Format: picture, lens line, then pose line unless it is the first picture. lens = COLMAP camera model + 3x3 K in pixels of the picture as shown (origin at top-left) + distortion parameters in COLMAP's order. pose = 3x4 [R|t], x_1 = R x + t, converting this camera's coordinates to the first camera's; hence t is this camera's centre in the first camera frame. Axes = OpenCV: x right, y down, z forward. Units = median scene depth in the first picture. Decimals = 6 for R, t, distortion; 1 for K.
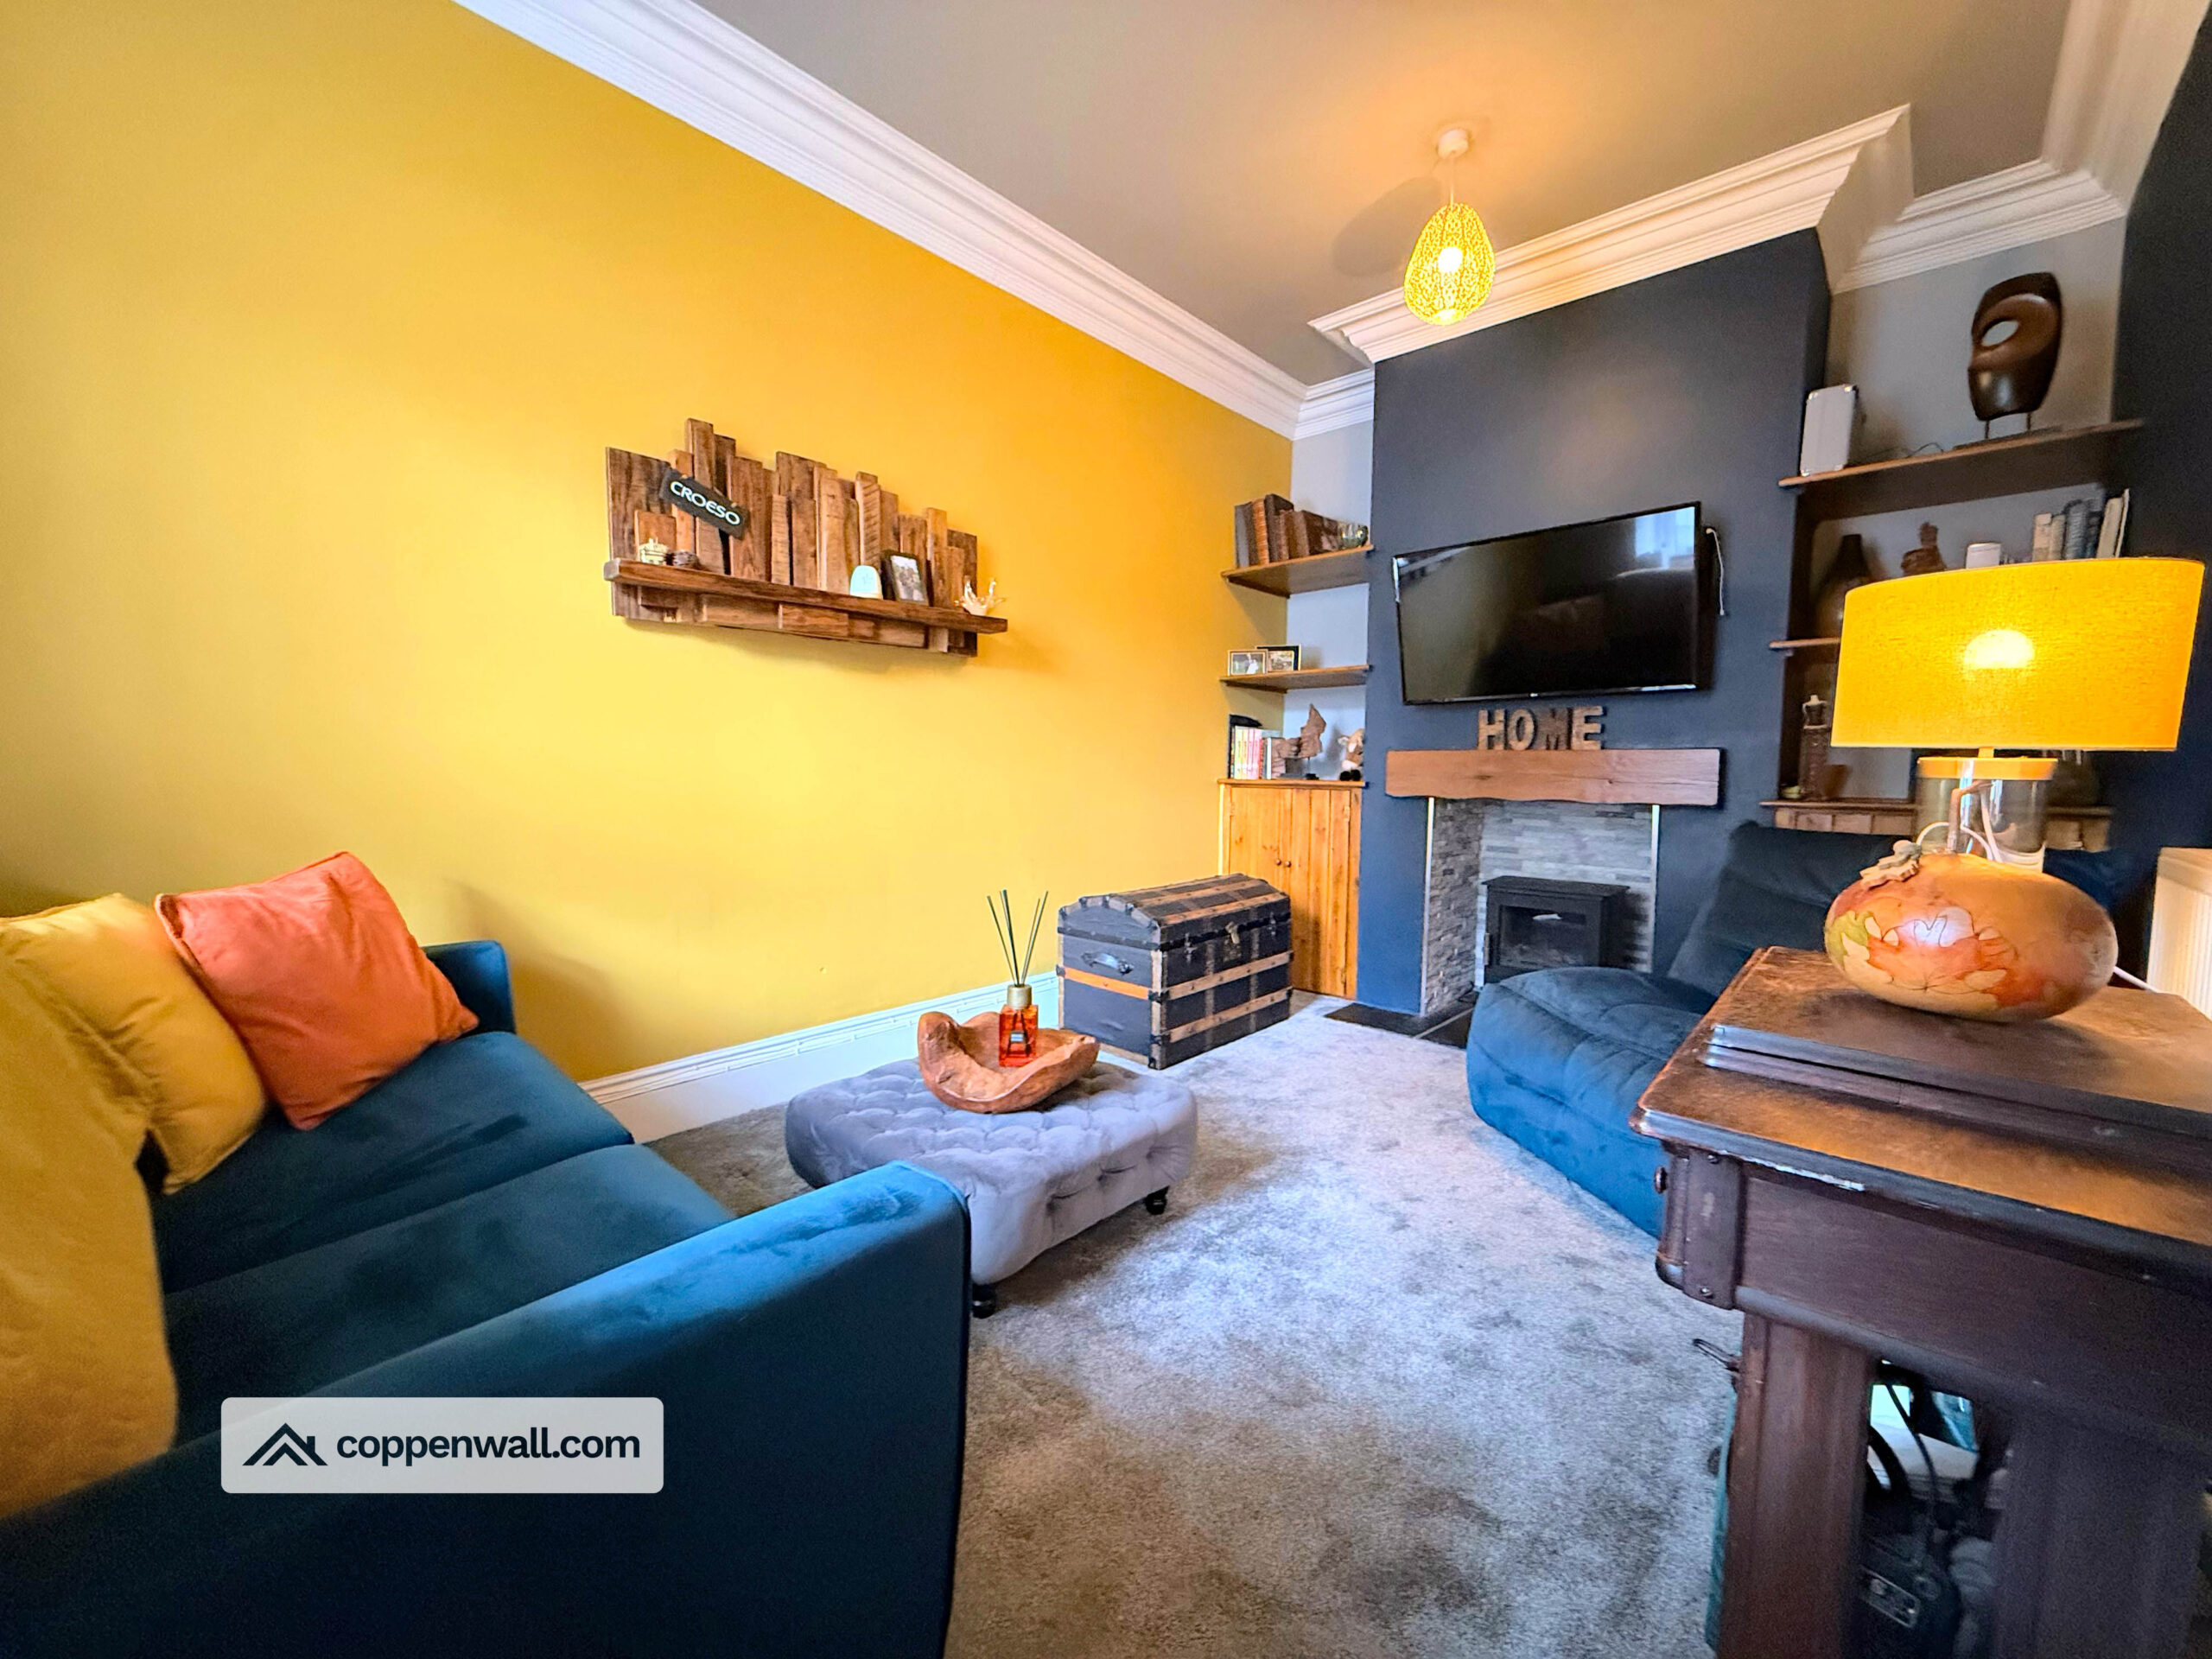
lens RADIAL K [[891.9, 0, 1103.7], [0, 891.9, 830.3], [0, 0, 1]] dist [-0.006973, 0.000219]
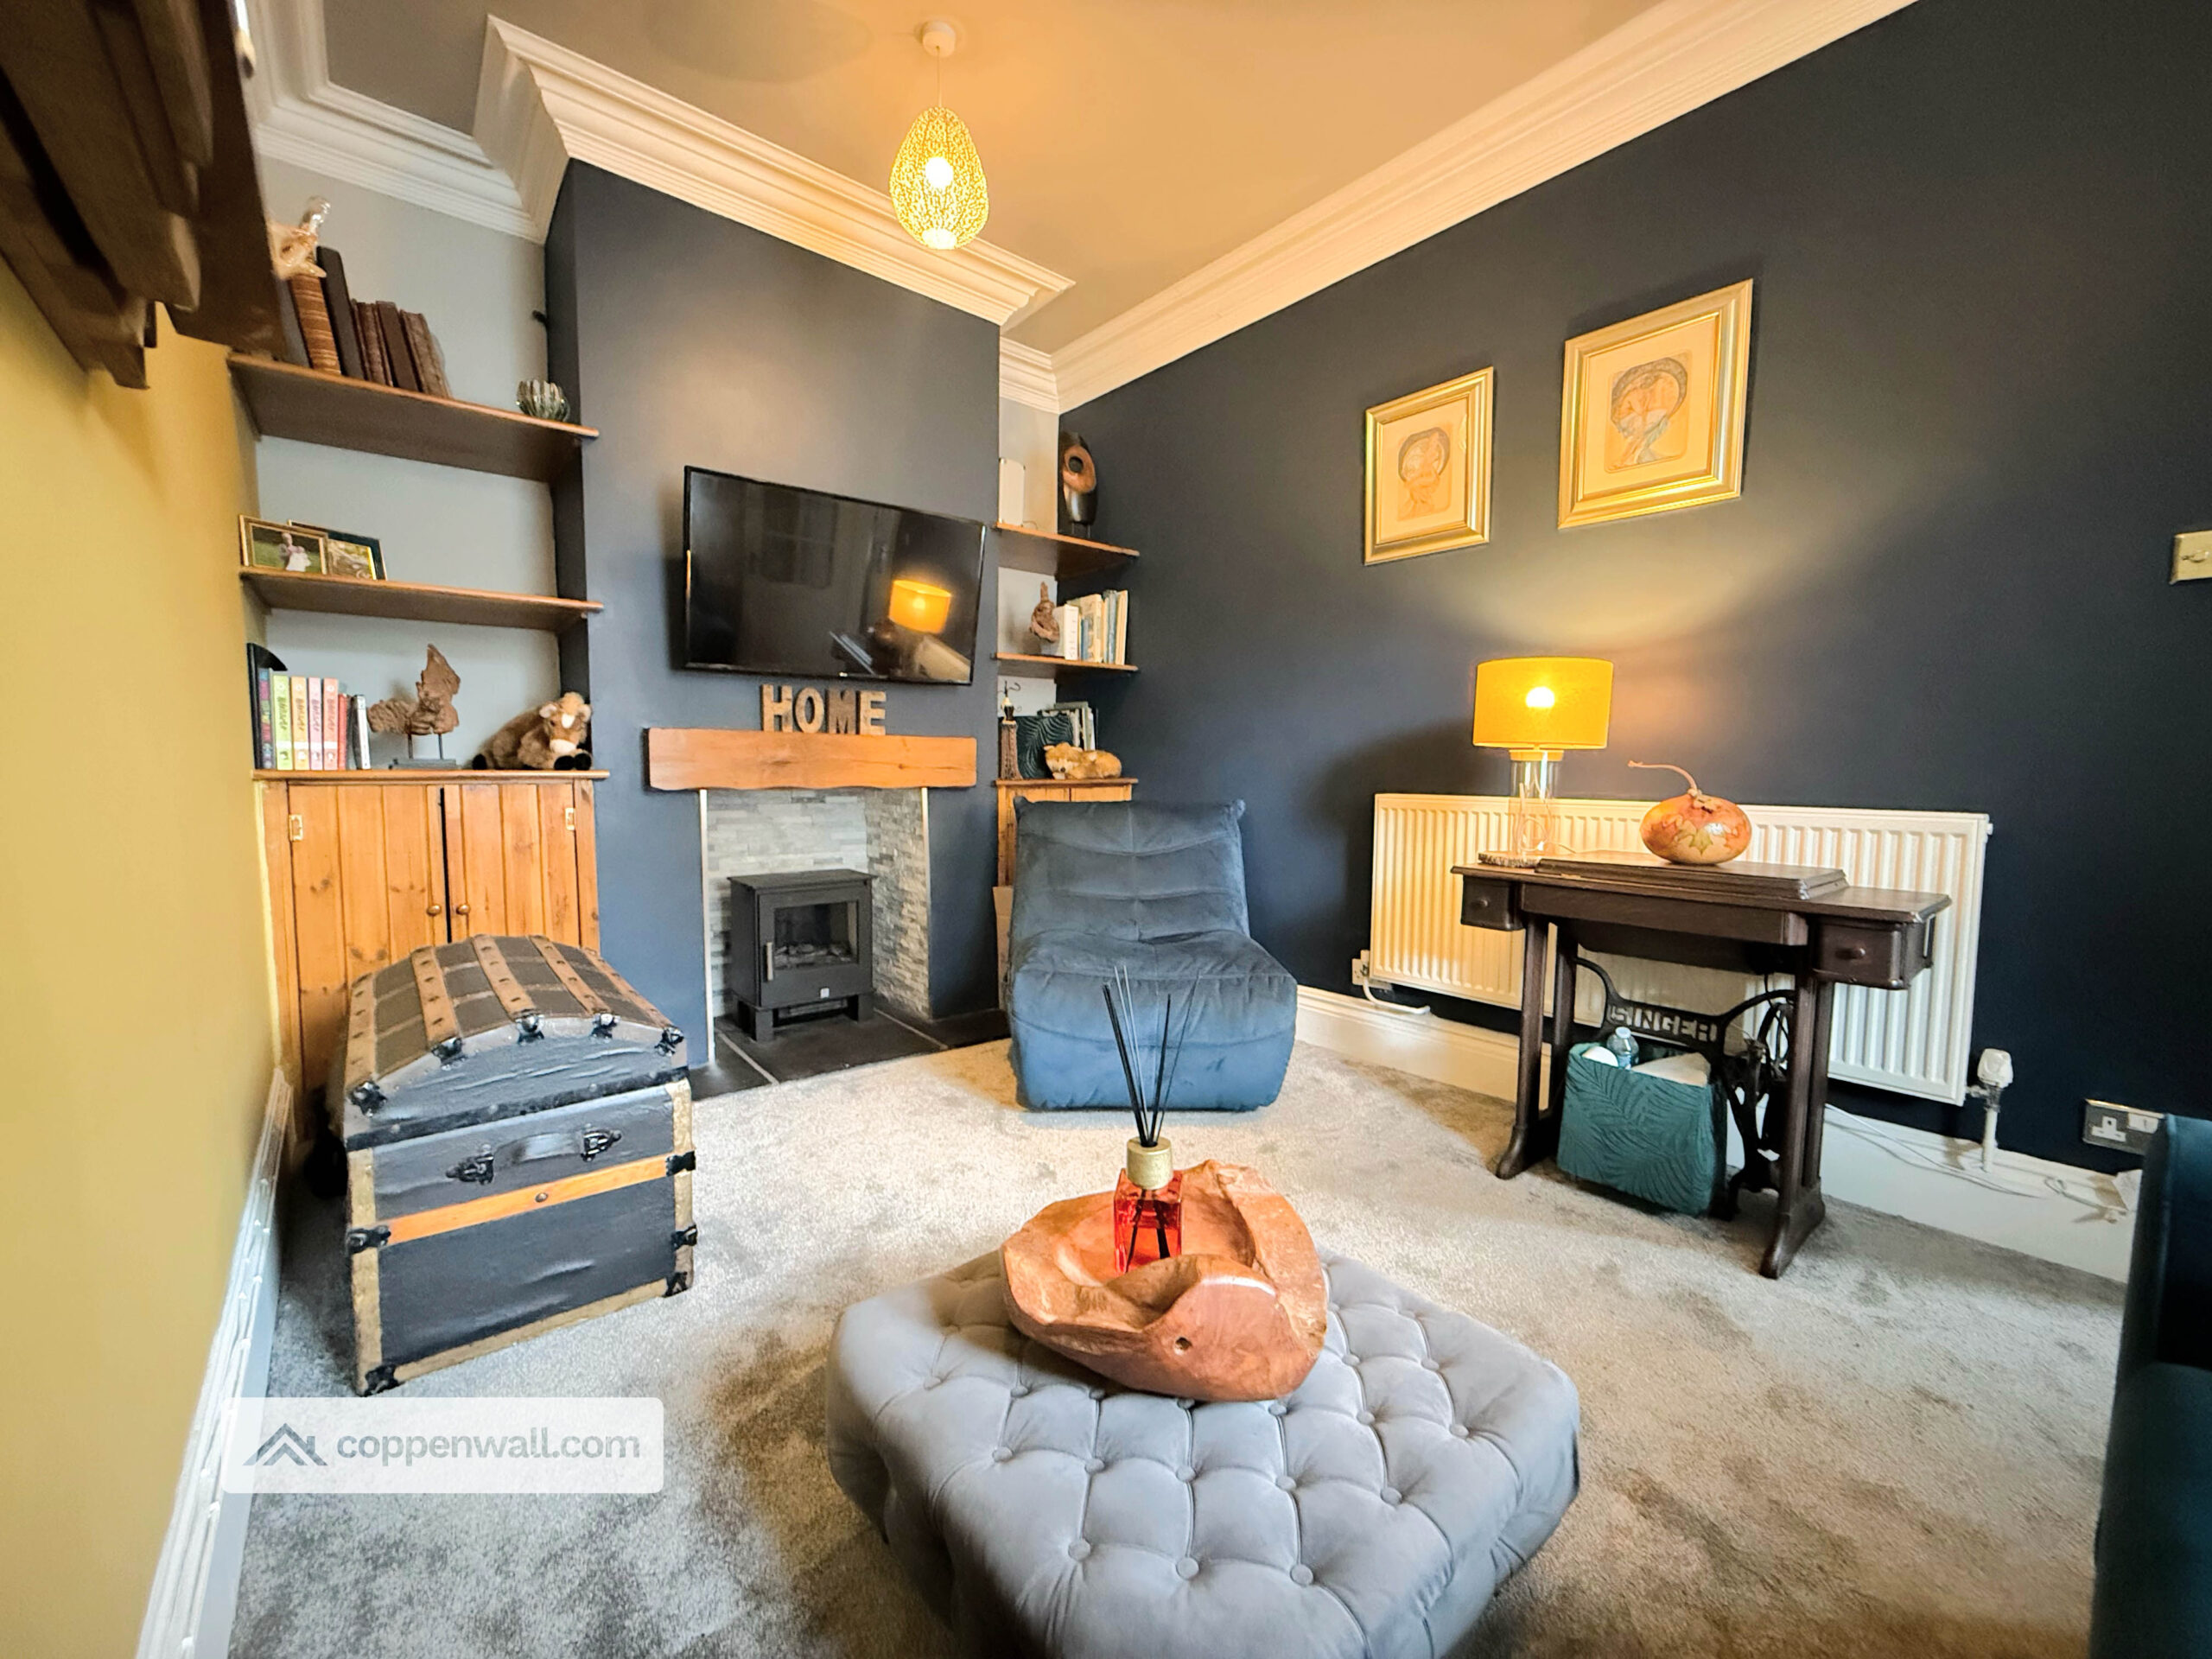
lens RADIAL K [[891.9, 0, 1097.7], [0, 891.9, 832.7], [0, 0, 1]] dist [-0.006973, 0.000219]
pose [[0.105813, -0.083068, 0.990910, -0.380843], [0.062792, 0.995074, 0.076712, -0.037360], [-0.992401, 0.054104, 0.110508, 0.569714]]
